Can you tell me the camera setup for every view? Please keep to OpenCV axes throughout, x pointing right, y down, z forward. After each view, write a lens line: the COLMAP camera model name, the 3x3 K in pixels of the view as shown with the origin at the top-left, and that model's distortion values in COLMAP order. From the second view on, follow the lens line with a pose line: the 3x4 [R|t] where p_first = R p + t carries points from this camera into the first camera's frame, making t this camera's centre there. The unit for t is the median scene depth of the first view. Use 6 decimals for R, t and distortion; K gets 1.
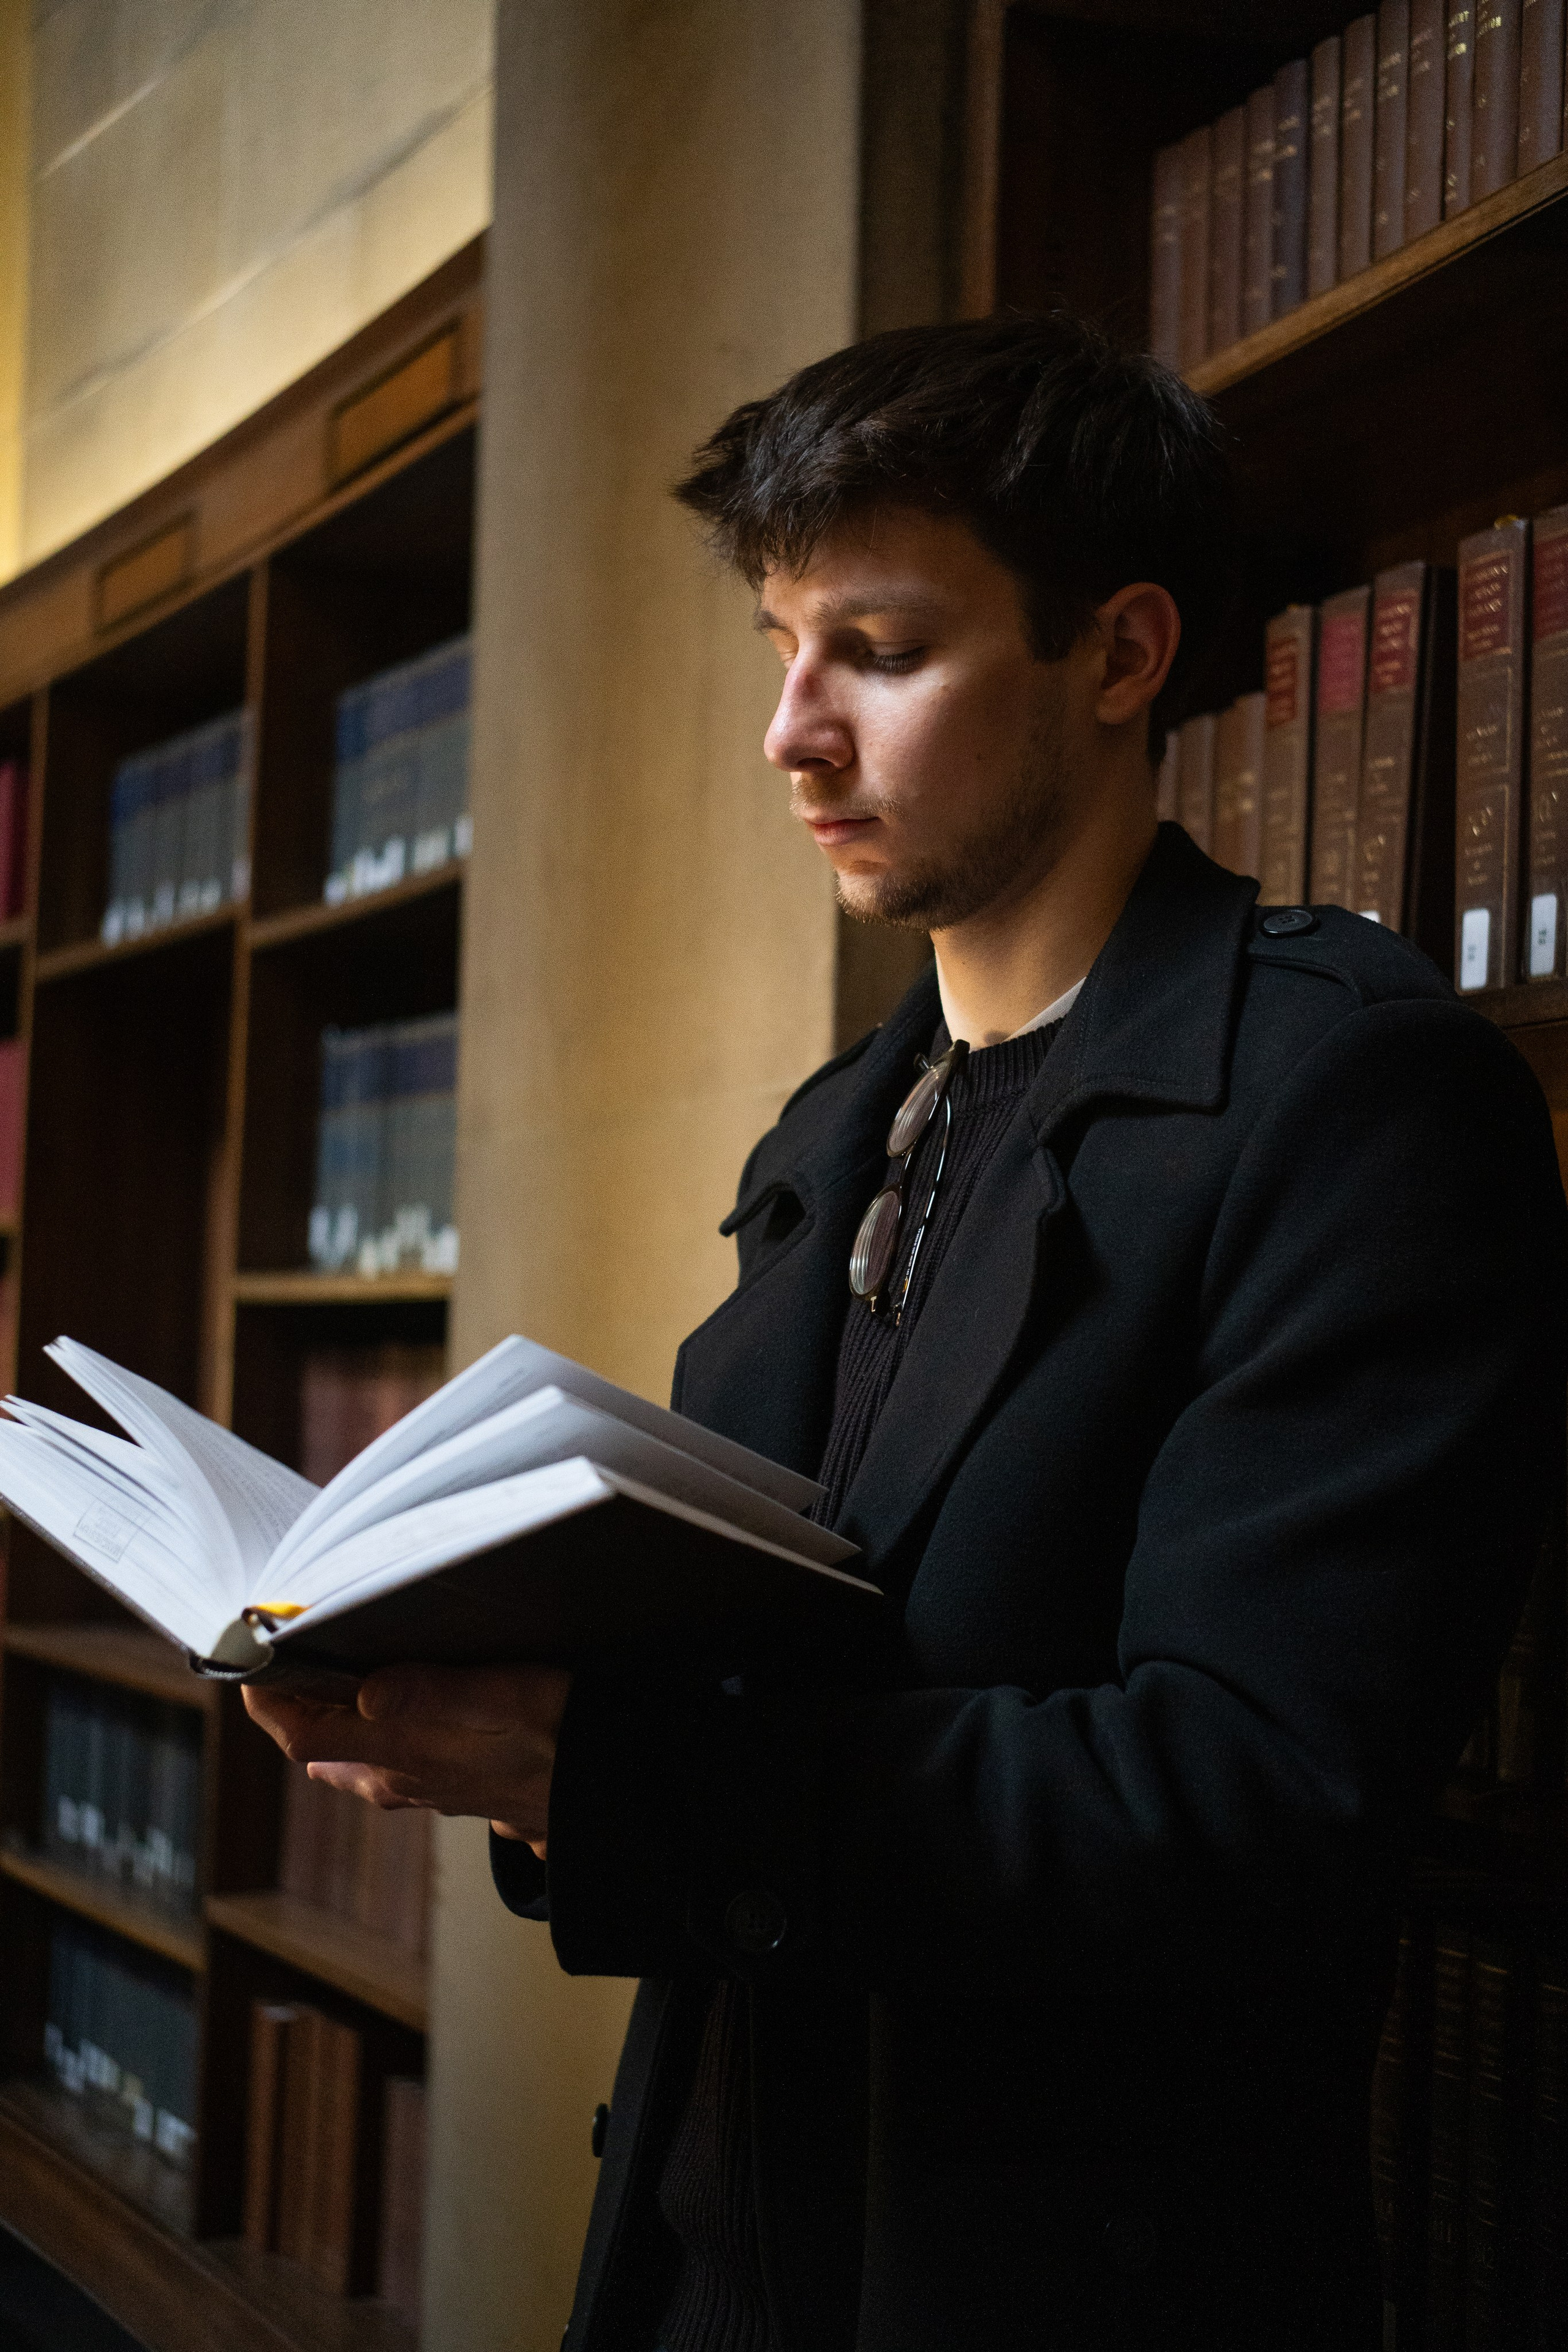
lens RADIAL K [[3392.8, 0, 784.0], [0, 3392.8, 1176.0], [0, 0, 1]] dist [-0.083910, 0.414435]
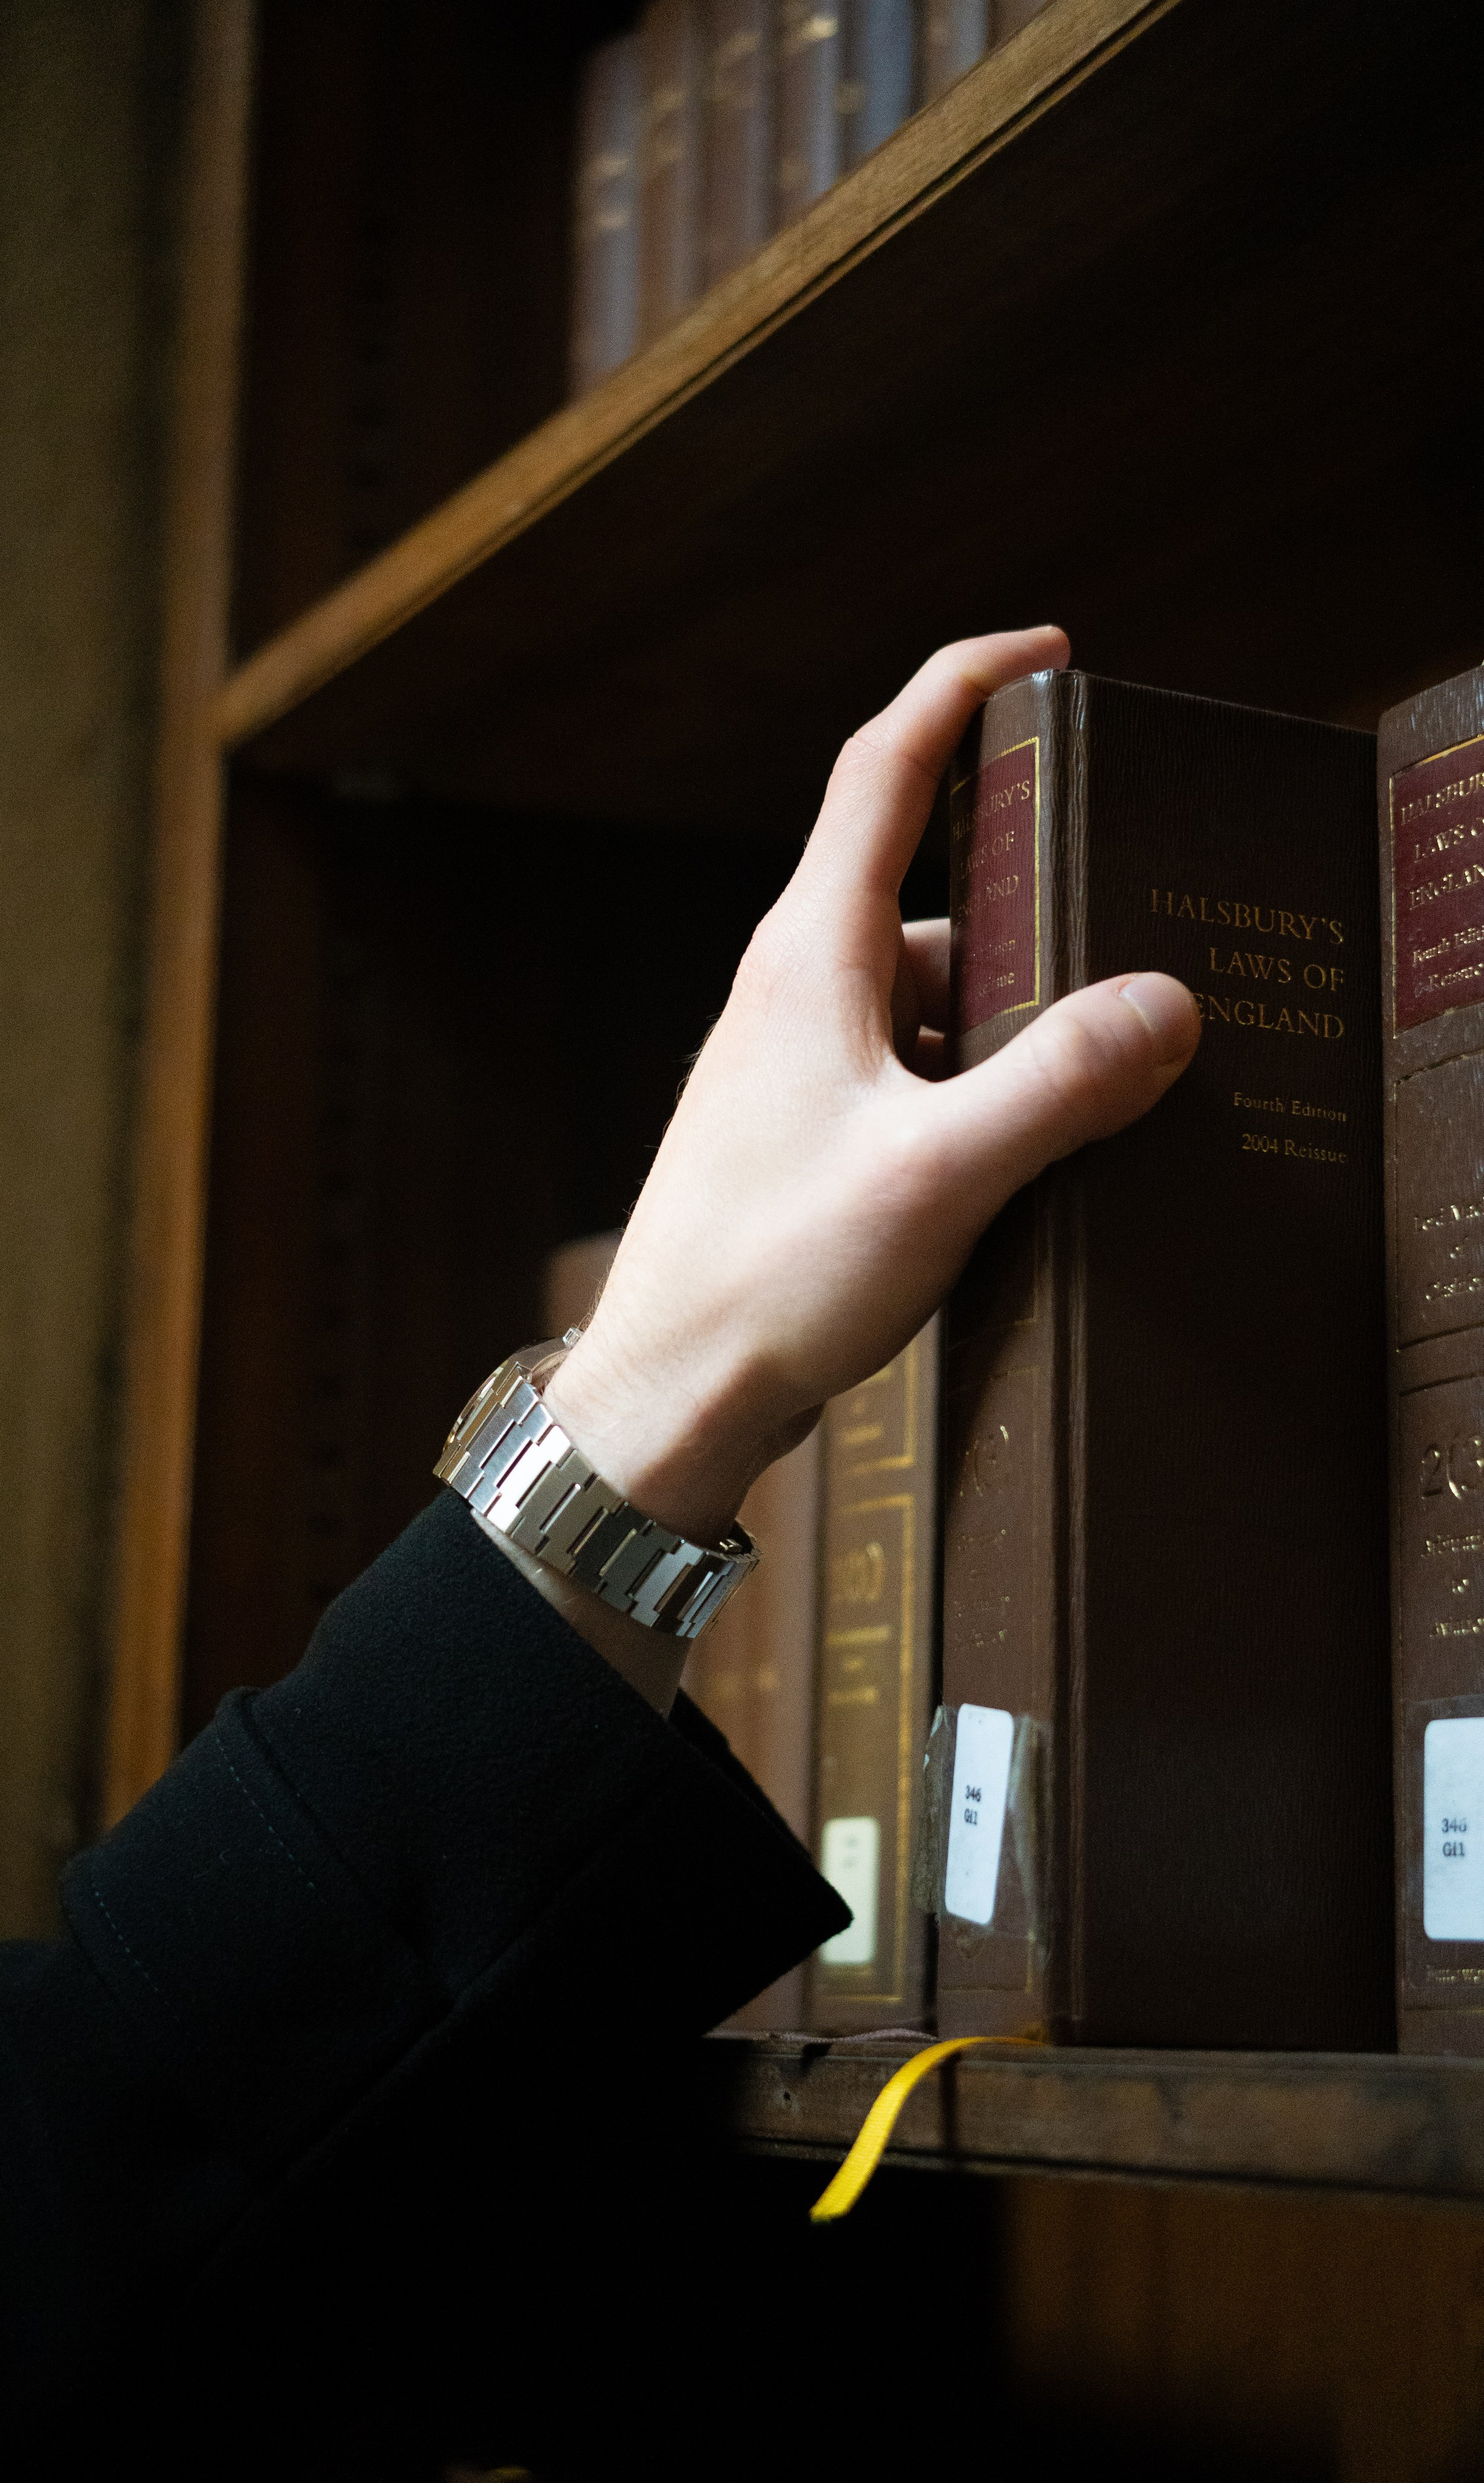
lens RADIAL K [[3734.2, 0, 742.0], [0, 3734.2, 1241.5], [0, 0, 1]] dist [0.000635, -0.000079]
pose [[0.989930, 0.016075, 0.140639, 0.067425], [0.004781, 0.989167, -0.146715, -0.063905], [-0.141474, 0.145910, 0.979130, 0.562177]]
